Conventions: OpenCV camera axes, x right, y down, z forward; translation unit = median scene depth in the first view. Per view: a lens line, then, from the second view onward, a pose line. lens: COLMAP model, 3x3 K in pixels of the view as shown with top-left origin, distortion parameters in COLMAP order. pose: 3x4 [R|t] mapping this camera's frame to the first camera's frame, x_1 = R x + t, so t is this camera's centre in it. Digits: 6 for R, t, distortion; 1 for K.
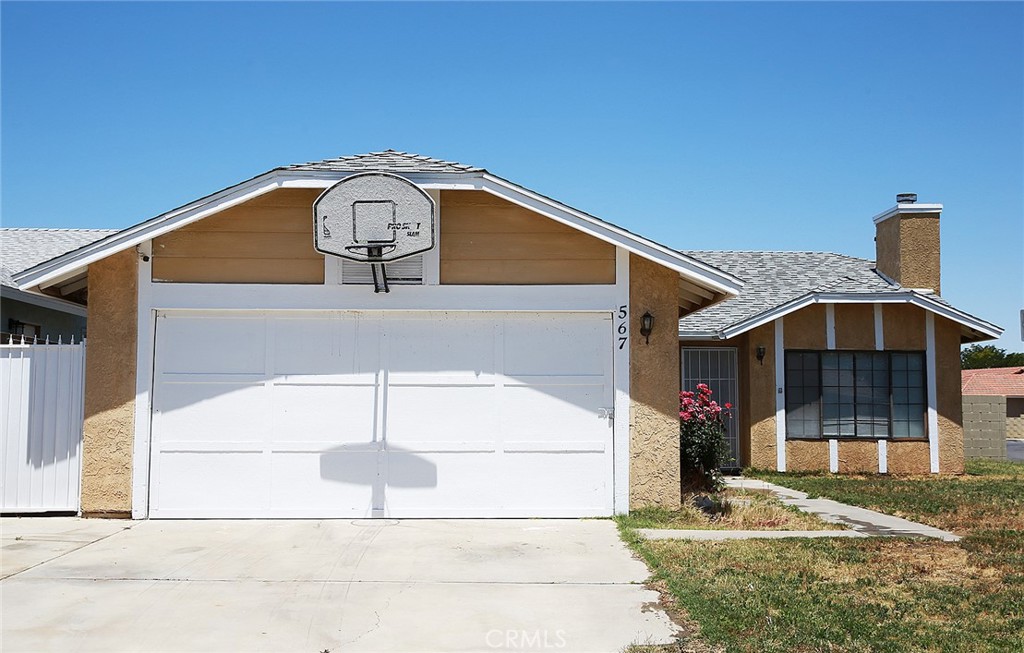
lens RADIAL K [[1076.1, 0, 512.0], [0, 1076.1, 328.5], [0, 0, 1]] dist [-0.006093, 0.000000]
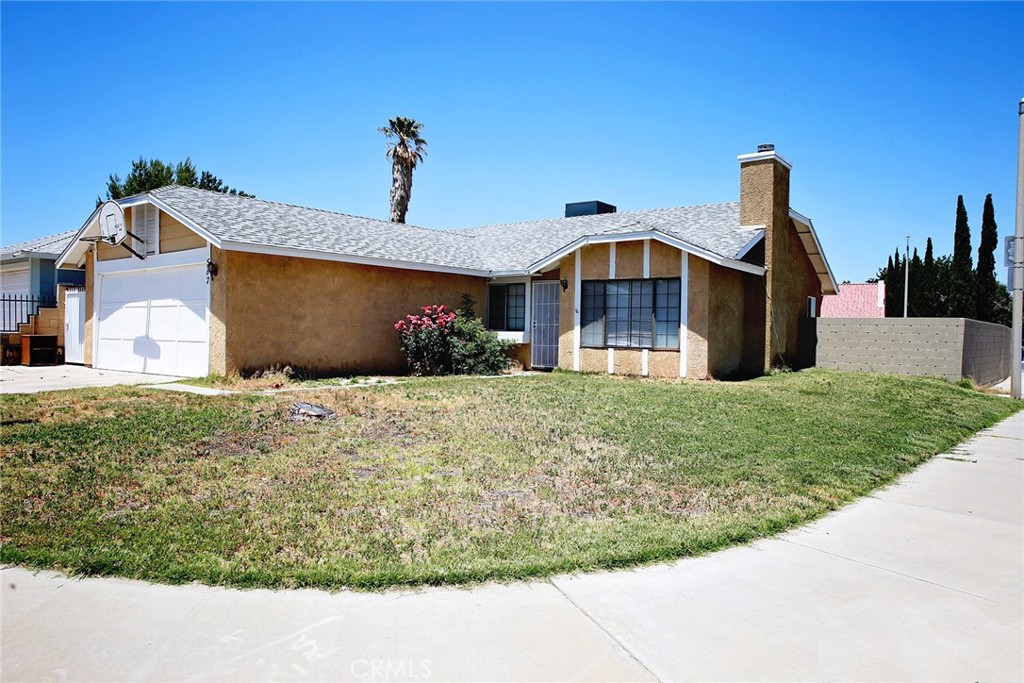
lens RADIAL K [[723.0, 0, 511.6], [0, 723.0, 340.5], [0, 0, 1]] dist [-0.068609, -0.001133]
pose [[0.778874, 0.013804, -0.627029, 0.751695], [0.034996, 0.997244, 0.065426, 0.032190], [0.626204, -0.072902, 0.776244, 0.245081]]
